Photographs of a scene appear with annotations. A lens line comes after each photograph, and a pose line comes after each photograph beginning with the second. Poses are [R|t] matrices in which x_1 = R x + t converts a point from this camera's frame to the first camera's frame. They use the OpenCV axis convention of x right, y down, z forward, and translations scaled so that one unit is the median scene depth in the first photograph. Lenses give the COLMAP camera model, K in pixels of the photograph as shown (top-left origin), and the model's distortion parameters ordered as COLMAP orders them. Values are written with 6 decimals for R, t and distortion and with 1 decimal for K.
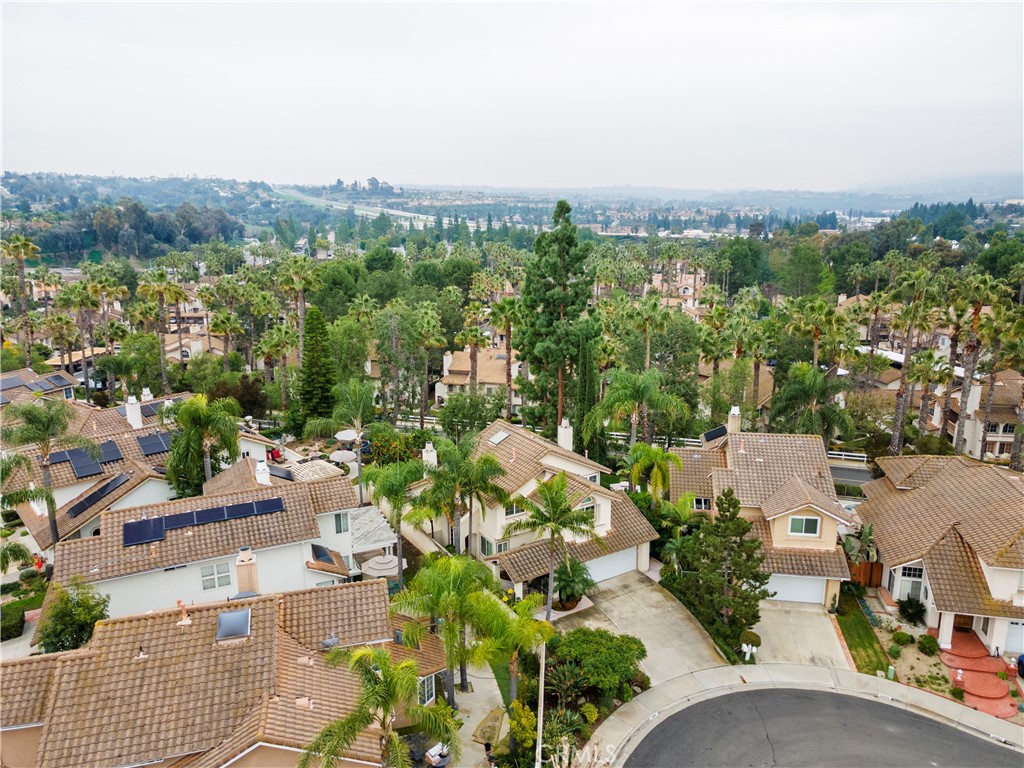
lens RADIAL K [[742.7, 0, 517.7], [0, 742.7, 382.8], [0, 0, 1]] dist [0.043652, 0.001813]
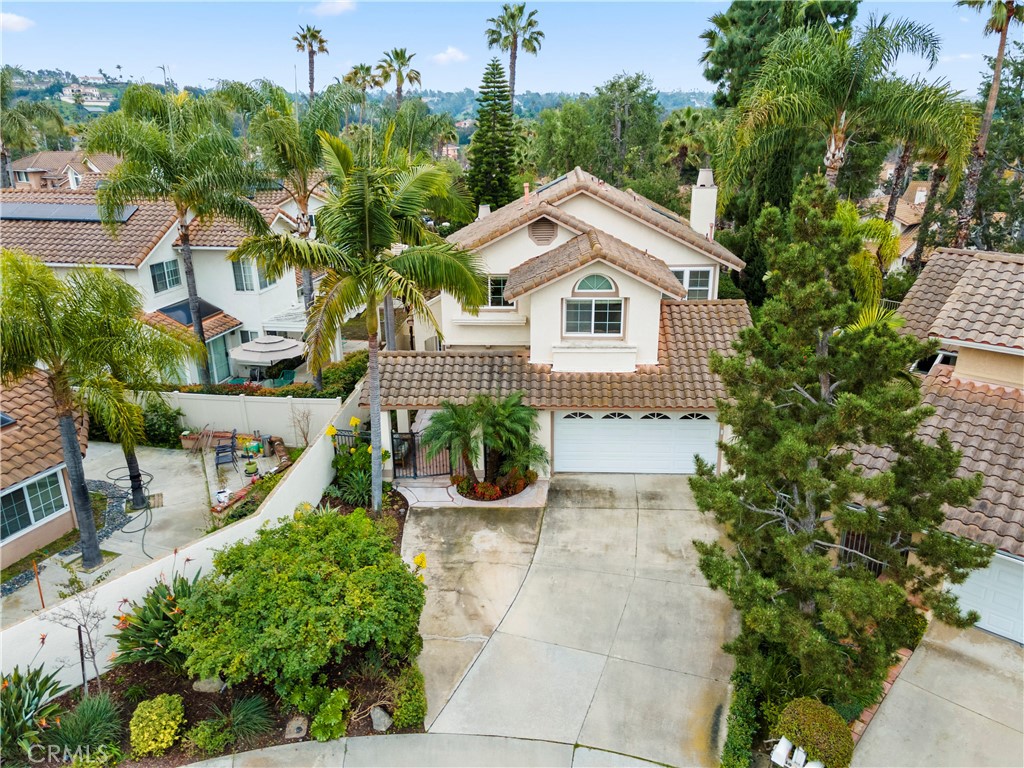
lens RADIAL K [[742.7, 0, 517.7], [0, 742.7, 382.8], [0, 0, 1]] dist [0.043652, 0.001813]
pose [[0.822668, 0.184960, -0.537594, 0.299163], [-0.130445, 0.981781, 0.138166, 0.159416], [0.553355, -0.043539, 0.831807, 0.601661]]
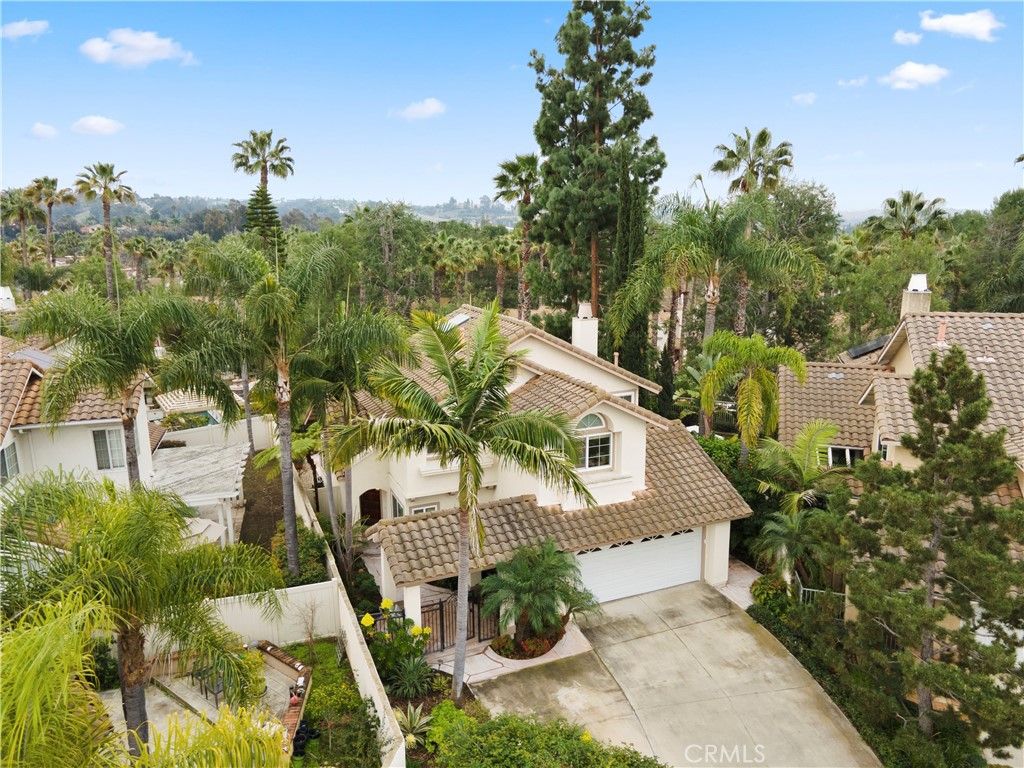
lens RADIAL K [[742.7, 0, 517.7], [0, 742.7, 382.8], [0, 0, 1]] dist [0.043652, 0.001813]
pose [[0.989034, 0.028065, -0.144994, 0.113322], [-0.032367, 0.999100, -0.027397, 0.146390], [0.144095, 0.031789, 0.989053, 0.525898]]
